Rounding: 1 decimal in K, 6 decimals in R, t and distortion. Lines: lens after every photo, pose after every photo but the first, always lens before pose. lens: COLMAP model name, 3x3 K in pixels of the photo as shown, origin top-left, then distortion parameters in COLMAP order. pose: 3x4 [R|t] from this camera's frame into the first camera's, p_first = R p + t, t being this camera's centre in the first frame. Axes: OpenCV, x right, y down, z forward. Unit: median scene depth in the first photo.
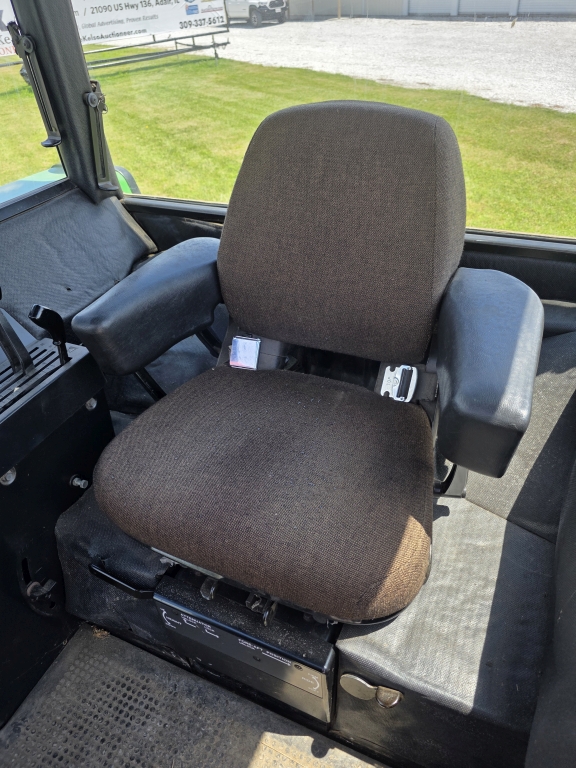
lens RADIAL K [[509.9, 0, 293.3], [0, 509.9, 388.6], [0, 0, 1]] dist [0.043702, -0.044224]
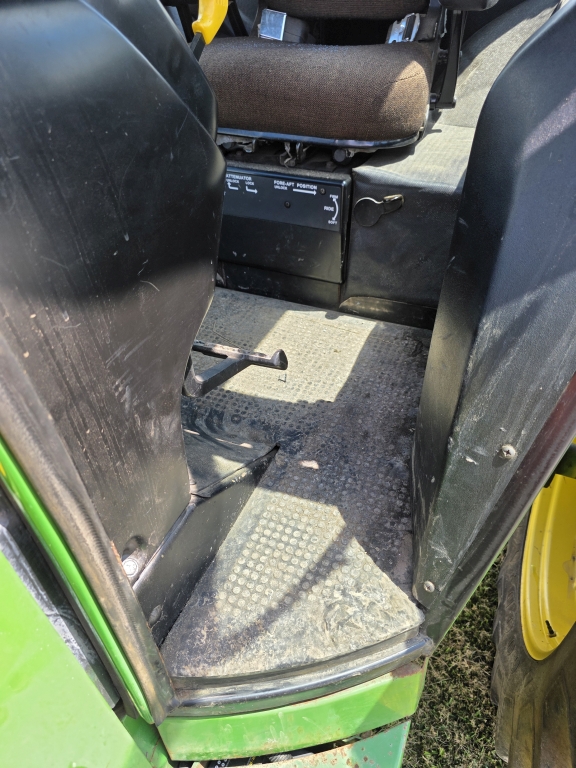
lens RADIAL K [[509.9, 0, 293.2], [0, 509.9, 391.5], [0, 0, 1]] dist [0.043702, -0.044224]
pose [[0.999362, 0.020235, 0.029425, -0.074275], [-0.021328, 0.999076, 0.037303, 0.818256], [-0.028643, -0.037907, 0.998871, -0.242519]]
